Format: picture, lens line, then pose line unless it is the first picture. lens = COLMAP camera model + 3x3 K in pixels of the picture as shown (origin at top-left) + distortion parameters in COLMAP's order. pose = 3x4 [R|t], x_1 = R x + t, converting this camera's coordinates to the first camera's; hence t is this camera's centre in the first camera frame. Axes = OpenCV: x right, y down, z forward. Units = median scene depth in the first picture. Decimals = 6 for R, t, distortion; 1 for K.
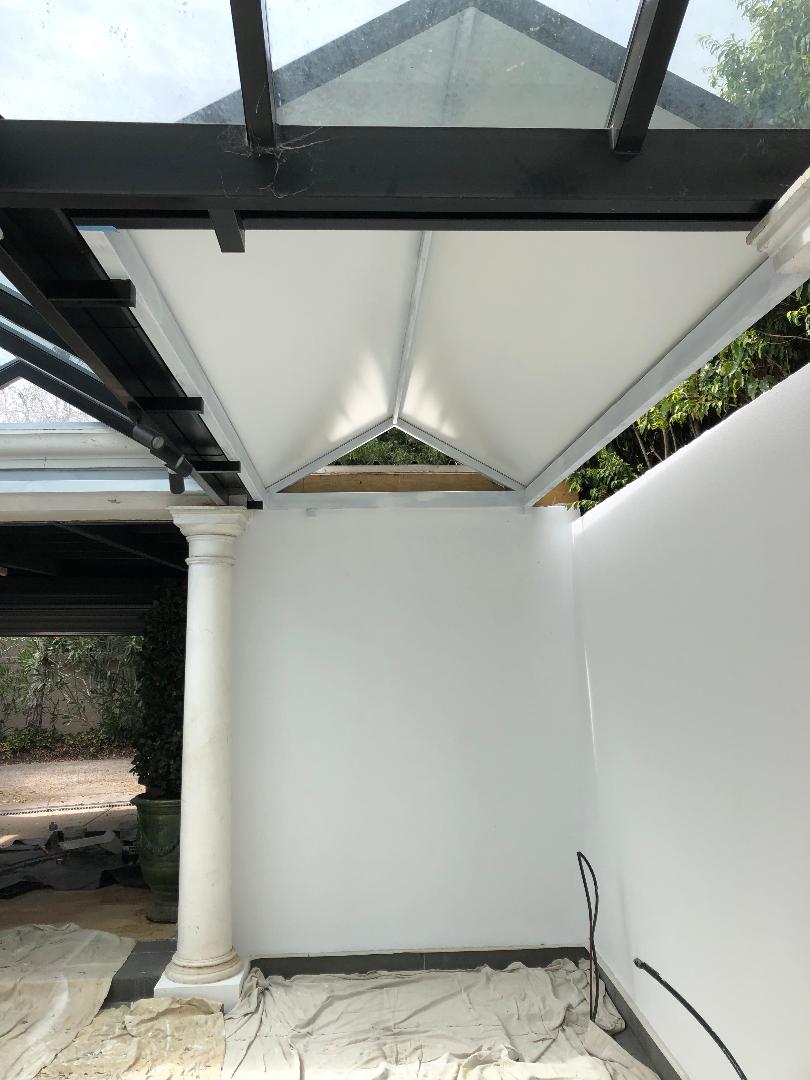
lens RADIAL K [[881.1, 0, 405.0], [0, 881.1, 540.0], [0, 0, 1]] dist [0.071314, -0.087883]
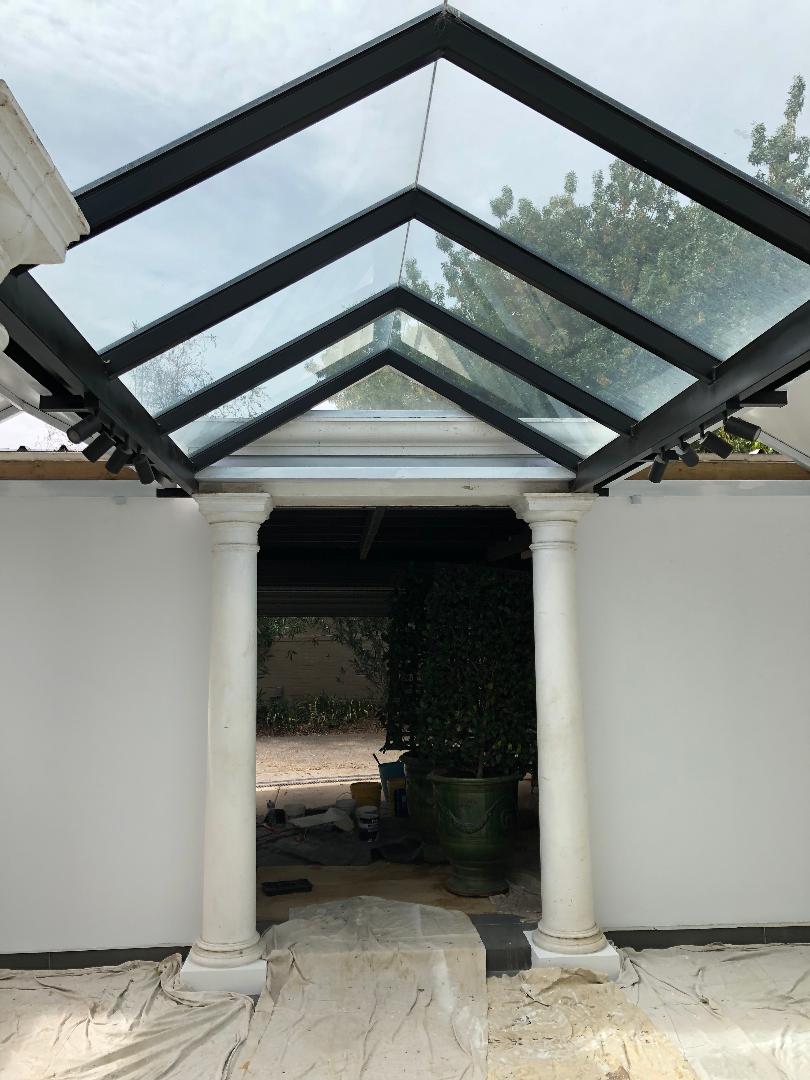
lens RADIAL K [[881.1, 0, 405.0], [0, 881.1, 540.0], [0, 0, 1]] dist [0.071314, -0.087883]
pose [[0.999835, 0.008302, 0.016150, -0.423592], [-0.008545, 0.999850, 0.015045, 0.002401], [-0.016023, -0.015180, 0.999756, -0.022522]]
